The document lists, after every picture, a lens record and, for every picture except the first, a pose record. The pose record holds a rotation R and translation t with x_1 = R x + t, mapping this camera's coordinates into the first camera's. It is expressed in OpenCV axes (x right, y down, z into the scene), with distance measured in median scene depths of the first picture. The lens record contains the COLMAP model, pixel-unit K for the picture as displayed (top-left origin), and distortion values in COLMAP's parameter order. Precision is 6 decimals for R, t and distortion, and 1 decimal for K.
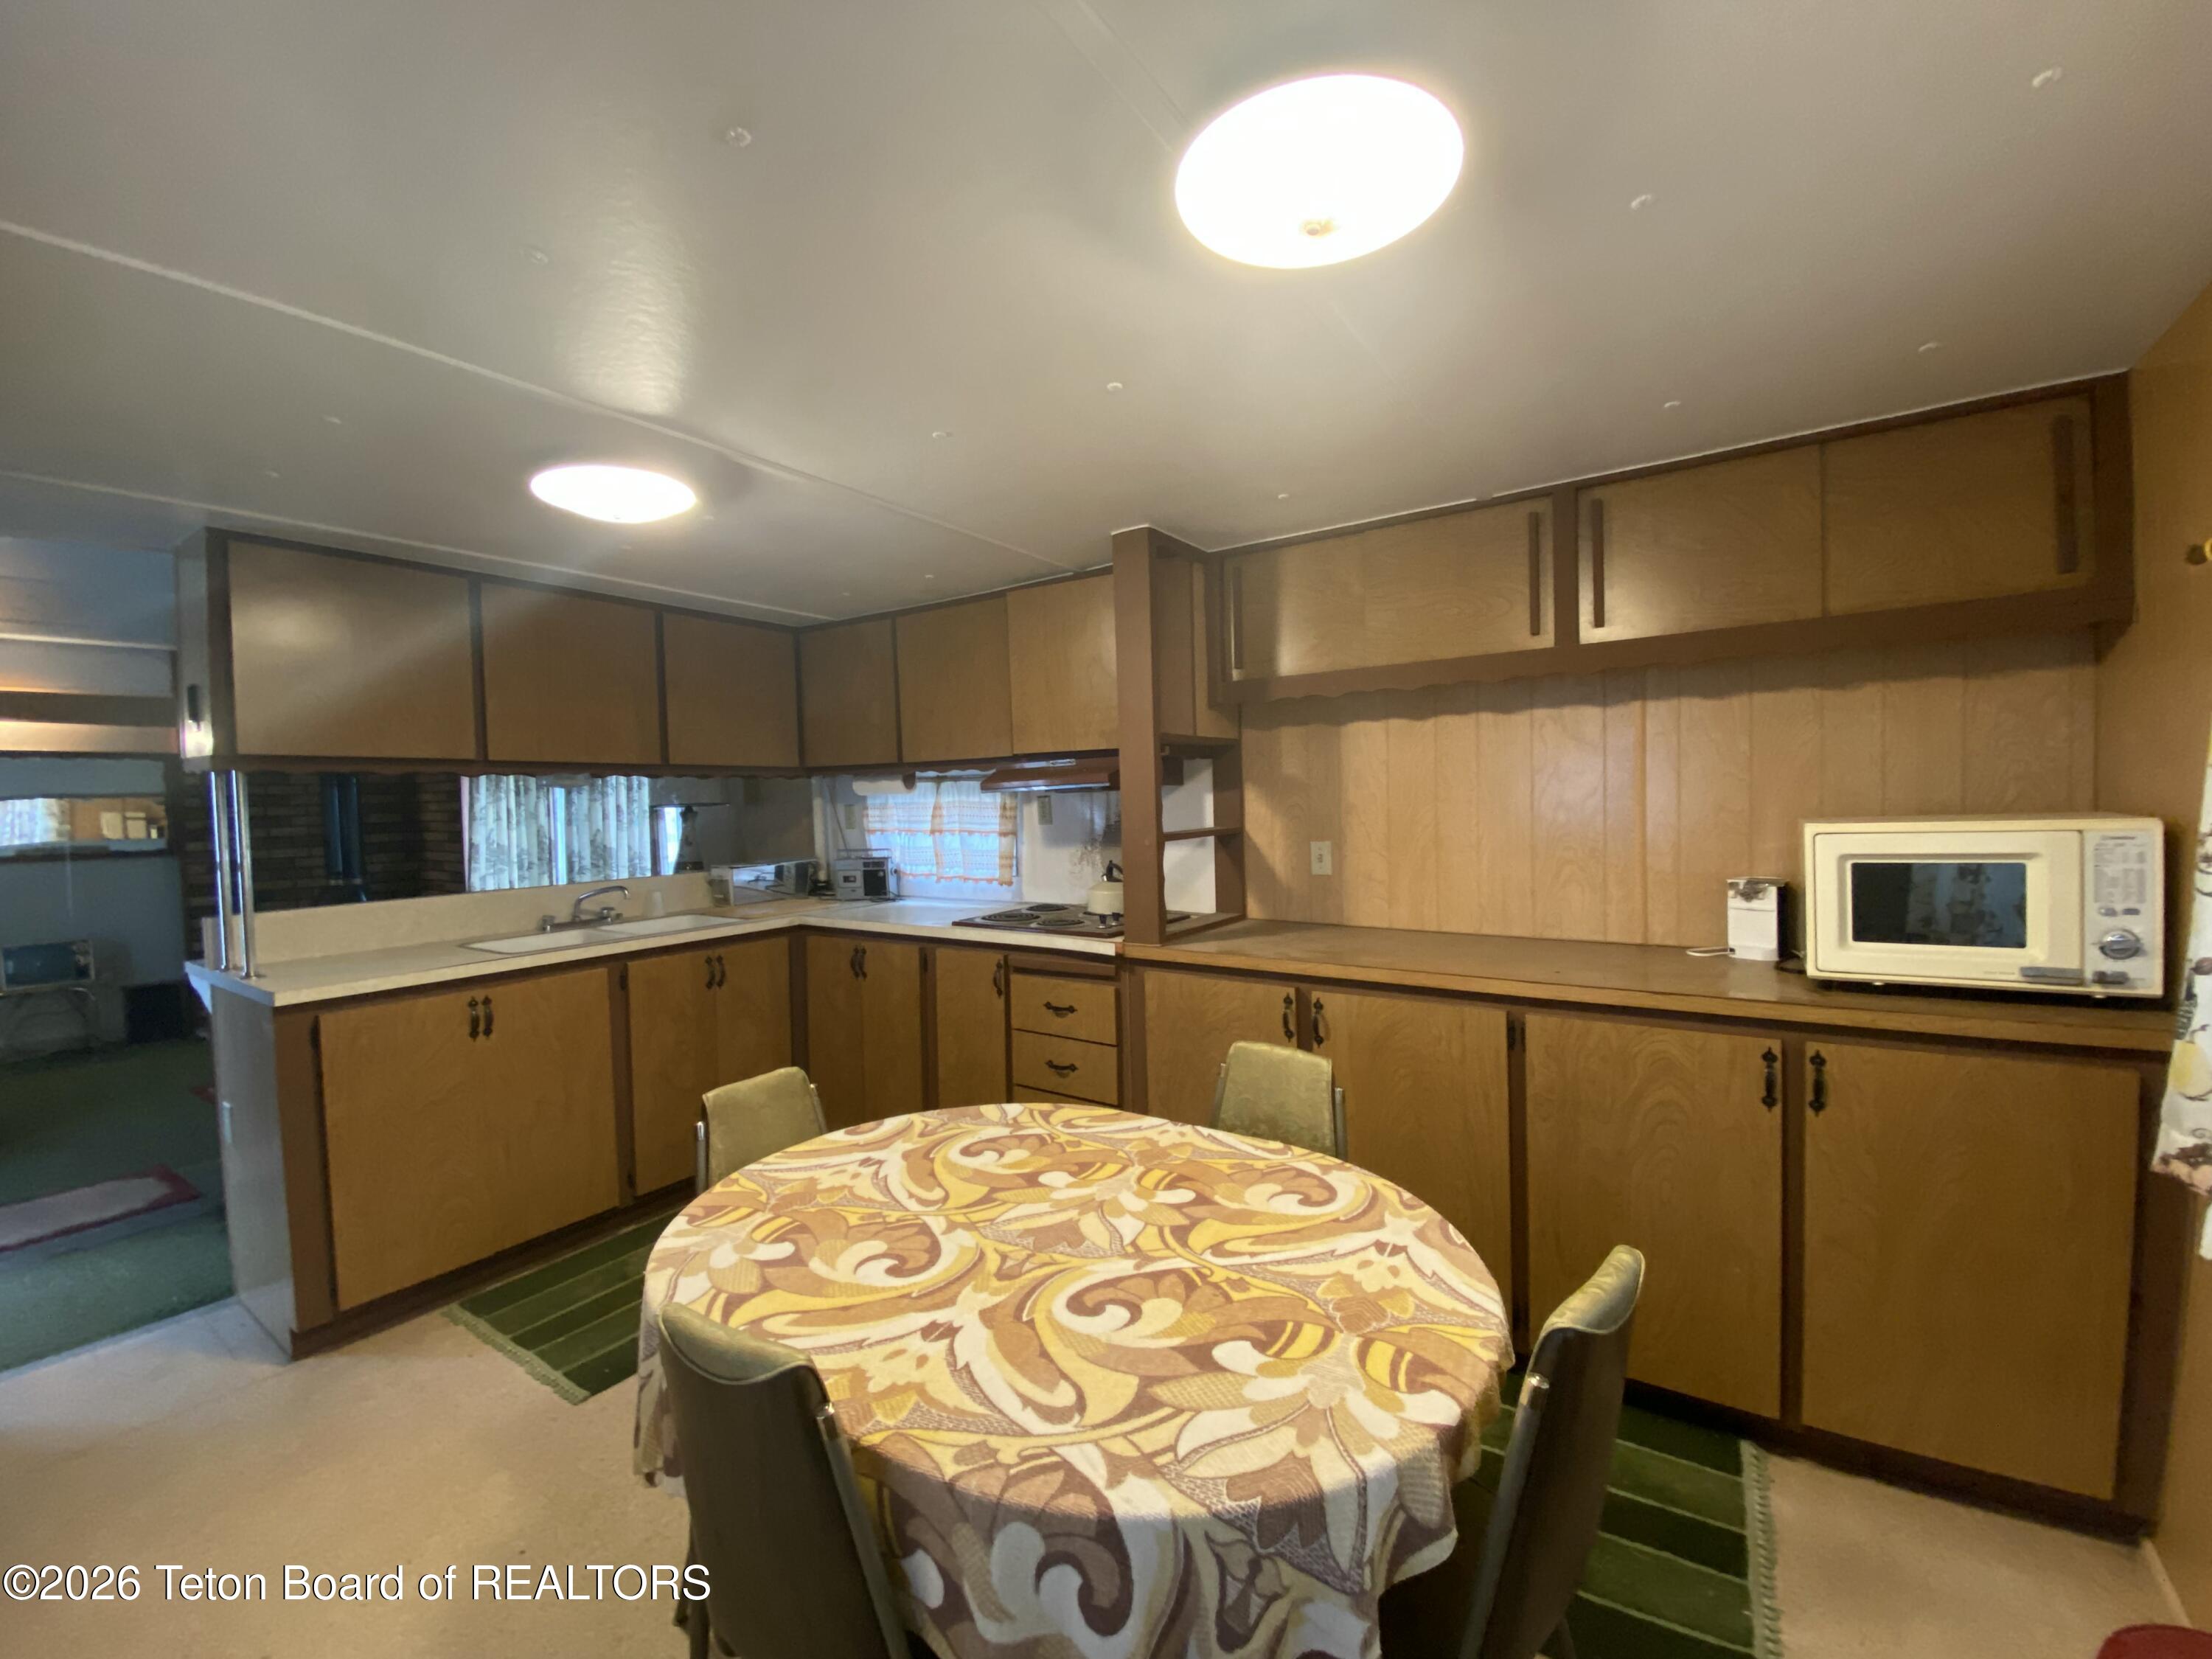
lens RADIAL K [[902.7, 0, 1102.5], [0, 902.7, 825.3], [0, 0, 1]] dist [0.051091, -0.035203]
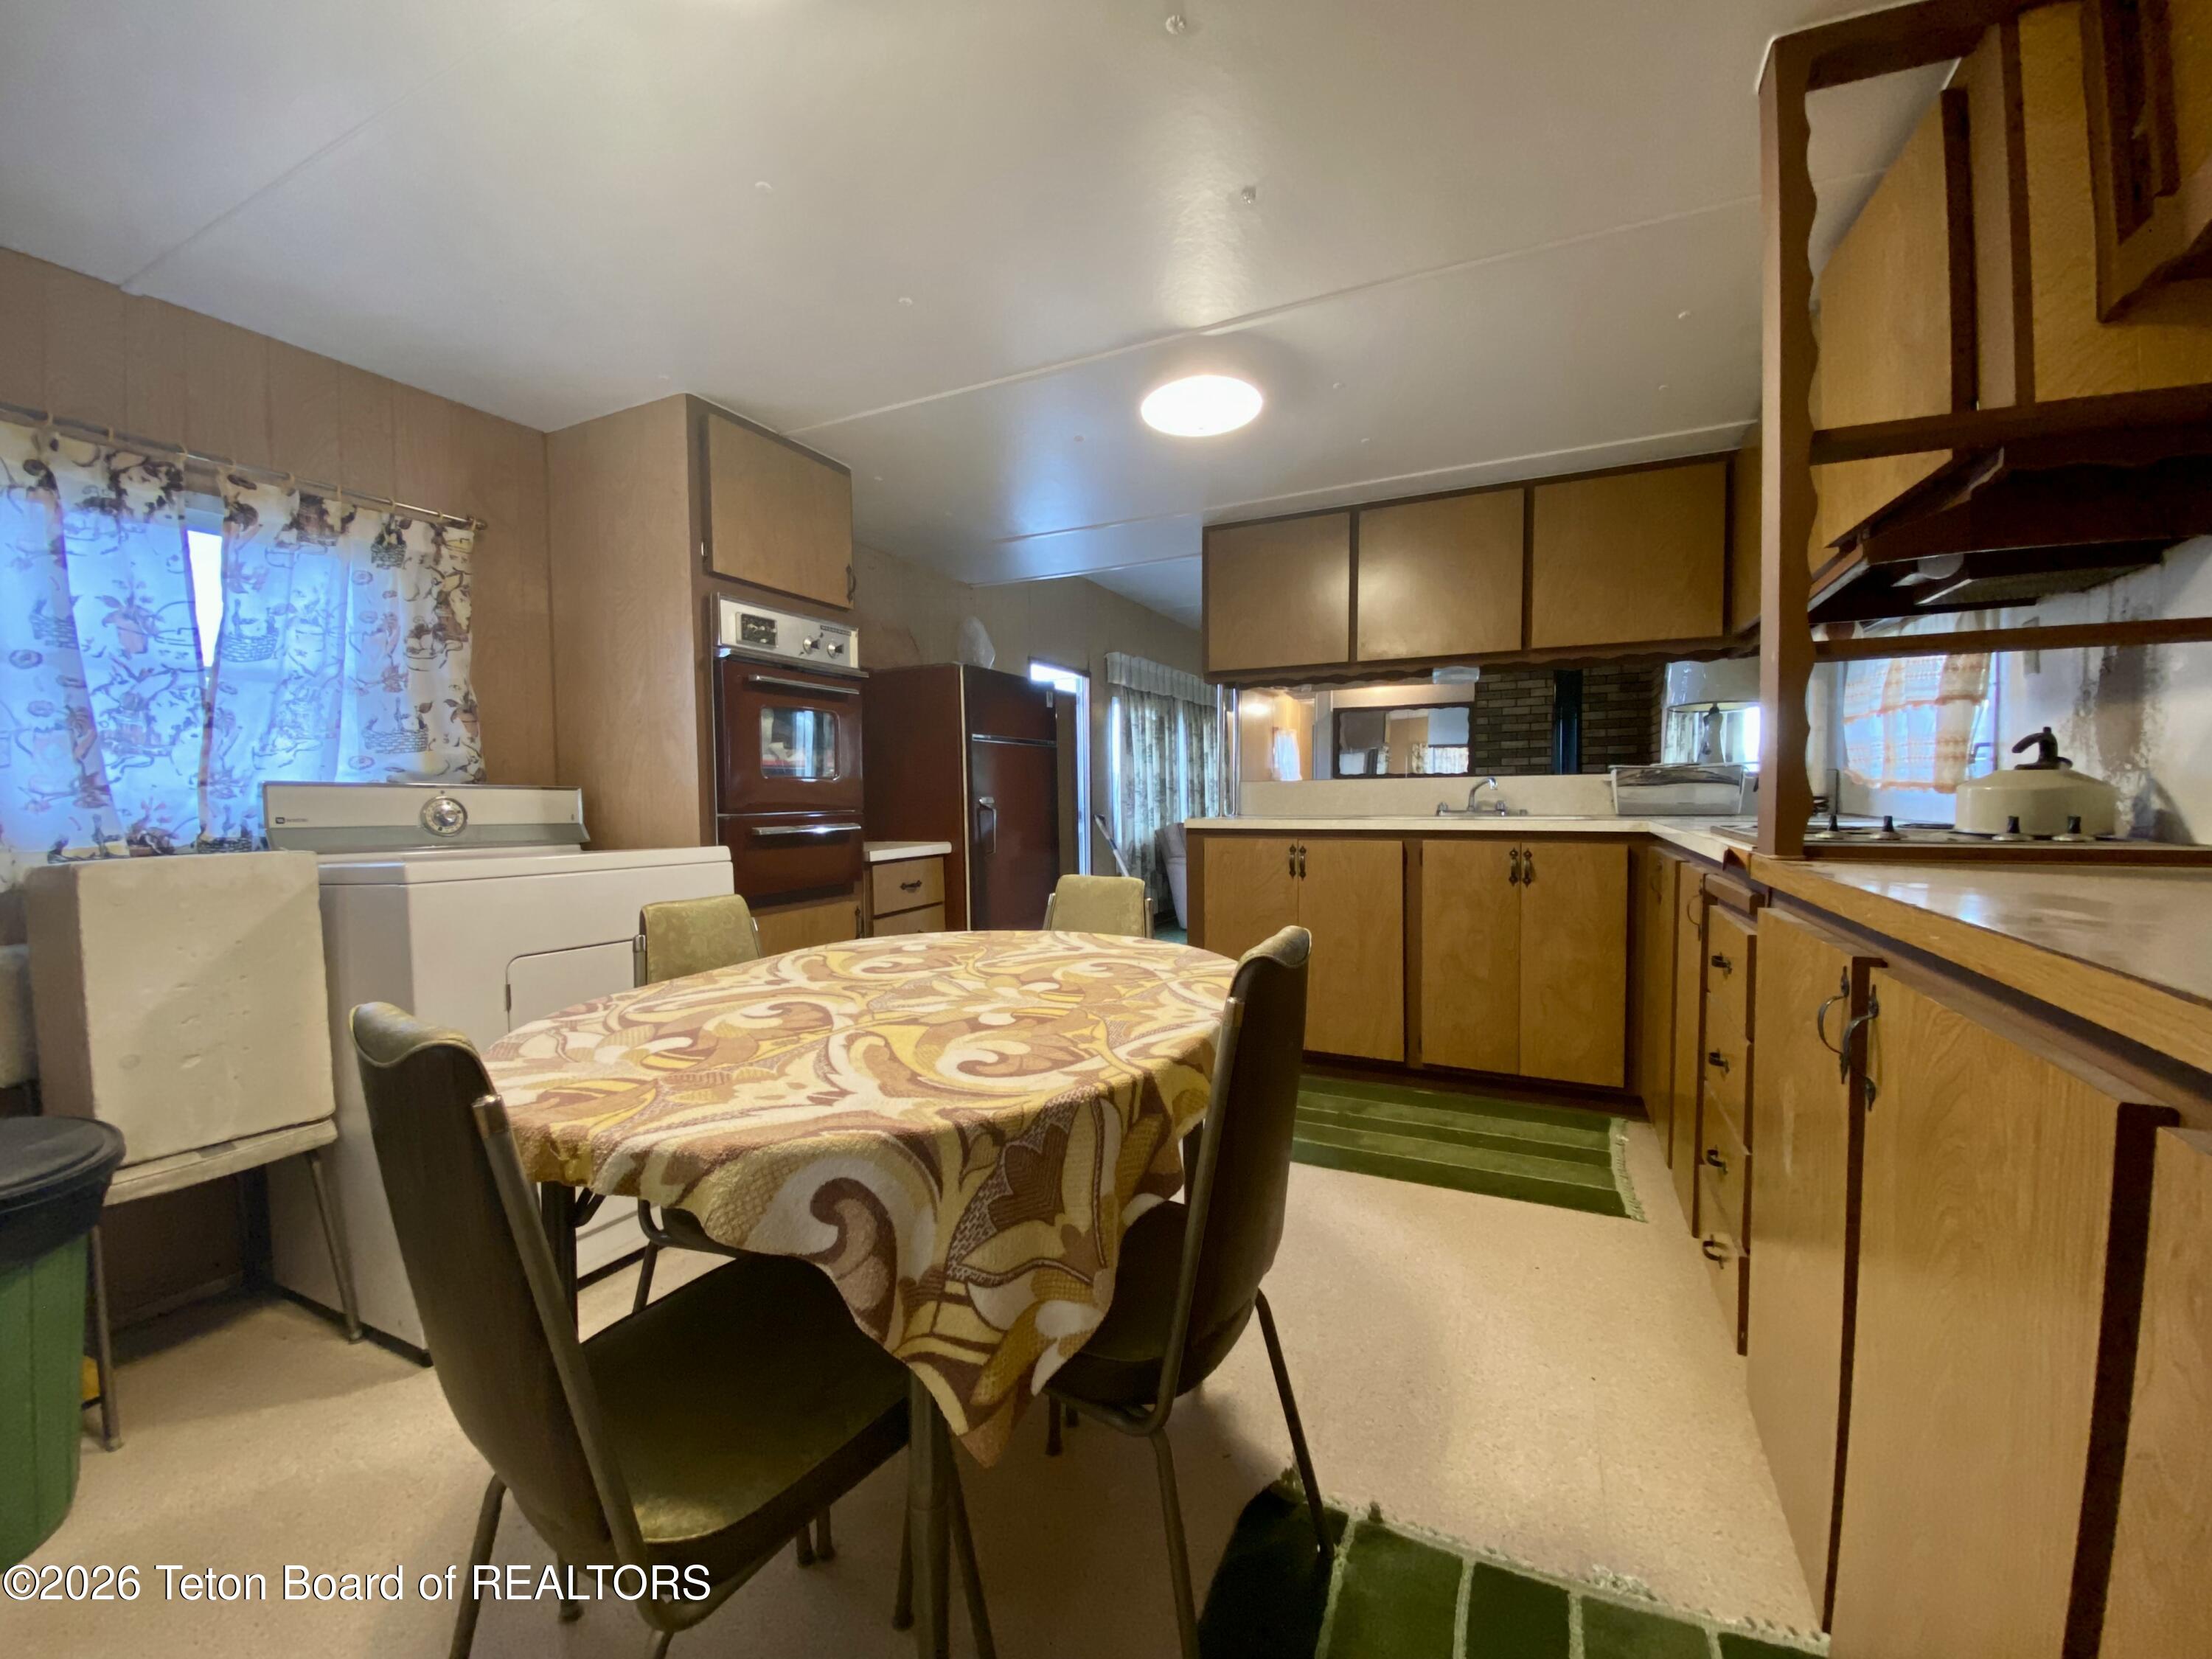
lens RADIAL K [[902.7, 0, 1102.5], [0, 902.7, 825.3], [0, 0, 1]] dist [0.051091, -0.035203]
pose [[0.156802, 0.058533, -0.985894, 0.606640], [-0.026416, 0.998134, 0.055058, 0.112837], [0.987277, 0.017410, 0.158056, 0.626236]]
